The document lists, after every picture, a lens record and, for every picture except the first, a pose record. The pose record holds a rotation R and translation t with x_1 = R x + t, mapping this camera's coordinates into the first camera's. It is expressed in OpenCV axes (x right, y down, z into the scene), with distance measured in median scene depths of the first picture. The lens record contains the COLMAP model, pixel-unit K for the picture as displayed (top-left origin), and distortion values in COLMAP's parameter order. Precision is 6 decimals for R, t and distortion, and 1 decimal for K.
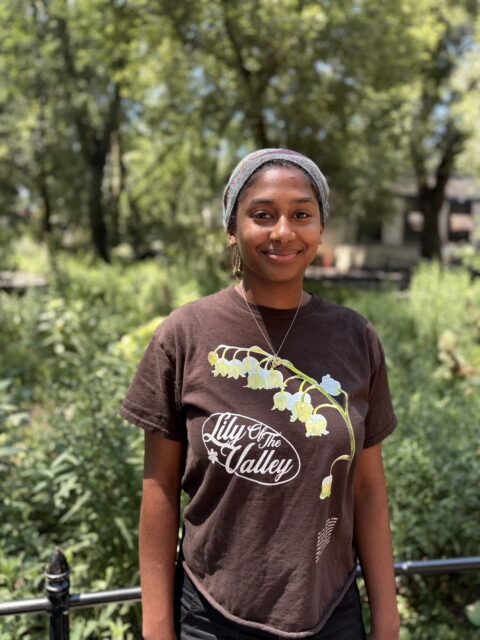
lens RADIAL K [[485.9, 0, 240.0], [0, 485.9, 320.0], [0, 0, 1]] dist [0.075501, 0.000523]
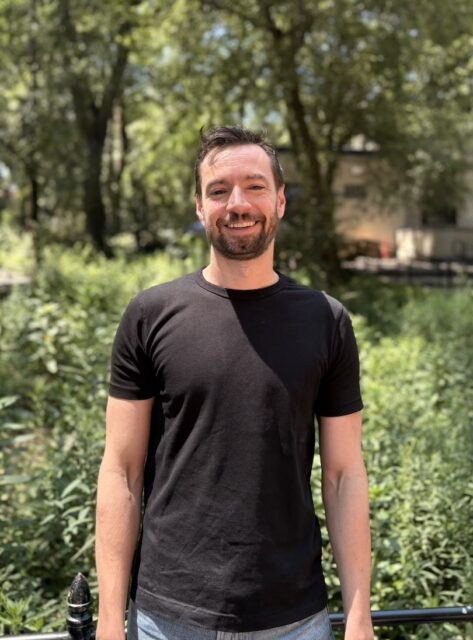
lens RADIAL K [[506.7, 0, 237.0], [0, 506.7, 263.5], [0, 0, 1]] dist [-0.000016, -0.000038]
pose [[0.997810, -0.014144, -0.064618, -0.003541], [0.005753, 0.991726, -0.128244, 0.002512], [0.065897, 0.127591, 0.989635, 0.199319]]
